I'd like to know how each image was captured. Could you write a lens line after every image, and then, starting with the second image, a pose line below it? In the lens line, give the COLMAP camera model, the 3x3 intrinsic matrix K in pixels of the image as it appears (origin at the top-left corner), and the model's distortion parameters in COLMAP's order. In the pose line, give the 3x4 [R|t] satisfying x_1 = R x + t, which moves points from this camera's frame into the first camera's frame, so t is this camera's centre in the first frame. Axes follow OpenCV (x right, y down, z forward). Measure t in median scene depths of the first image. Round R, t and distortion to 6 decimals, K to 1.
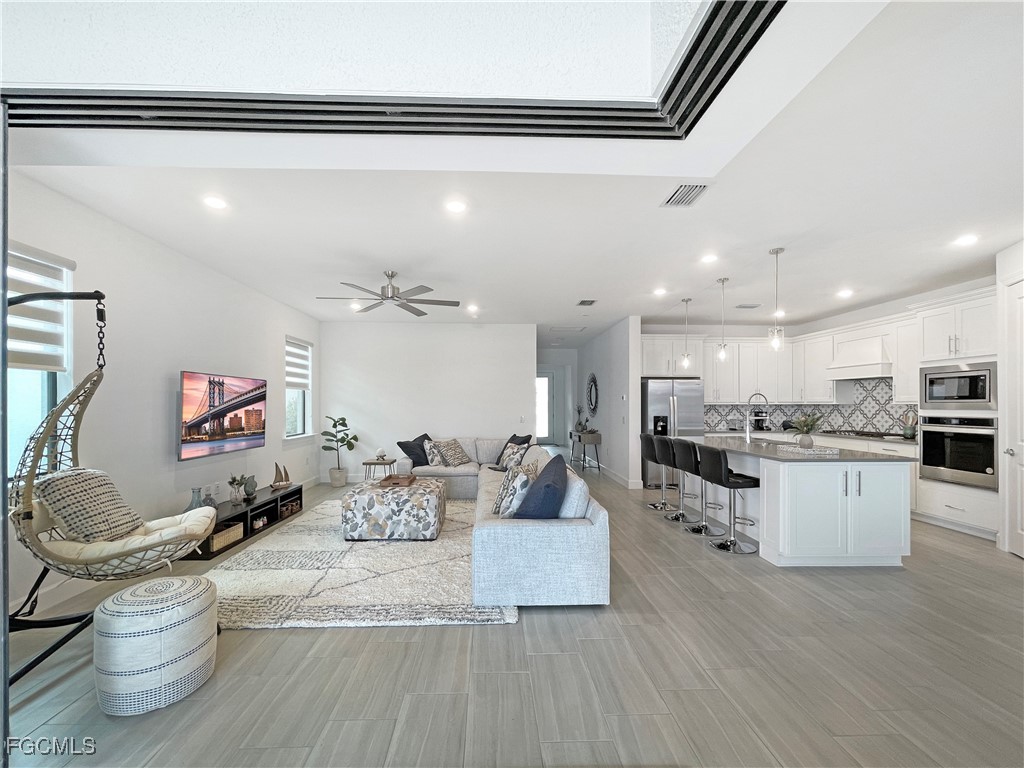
lens RADIAL K [[424.9, 0, 503.5], [0, 424.9, 400.1], [0, 0, 1]] dist [0.002139, 0.000007]
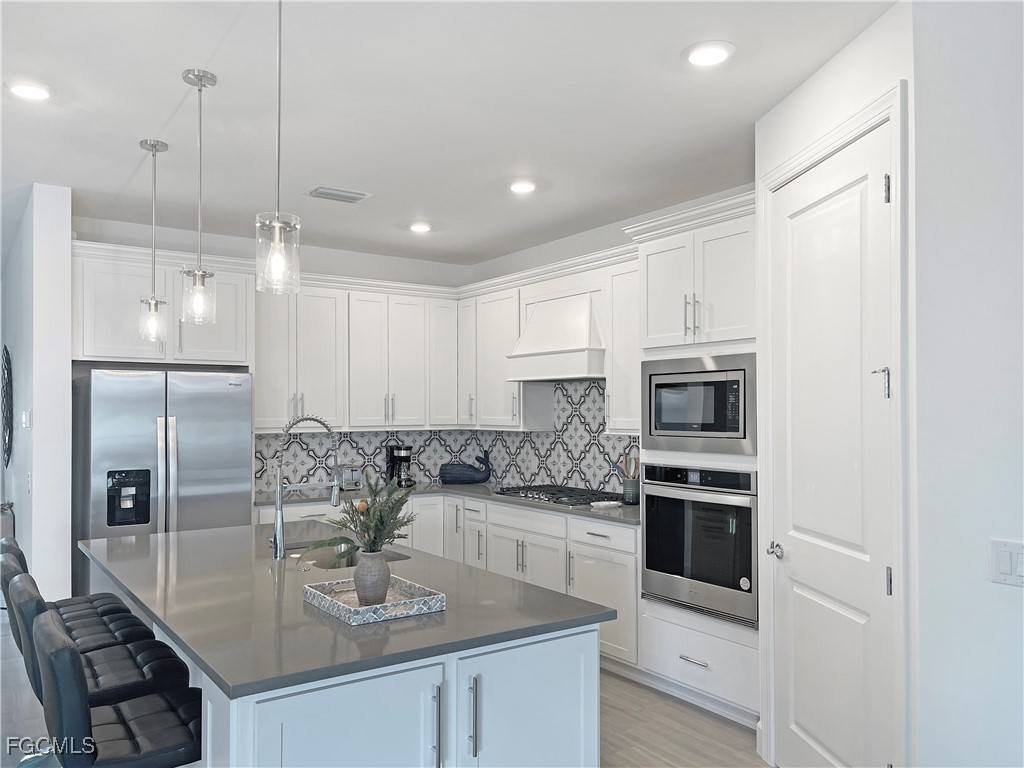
lens RADIAL K [[786.7, 0, 512.0], [0, 786.7, 384.0], [0, 0, 1]] dist [0.028239, -0.003062]
pose [[0.839818, 0.017985, 0.542569, 0.323032], [-0.004016, 0.999630, -0.026918, -0.022305], [-0.542853, 0.020427, 0.839580, 0.291194]]
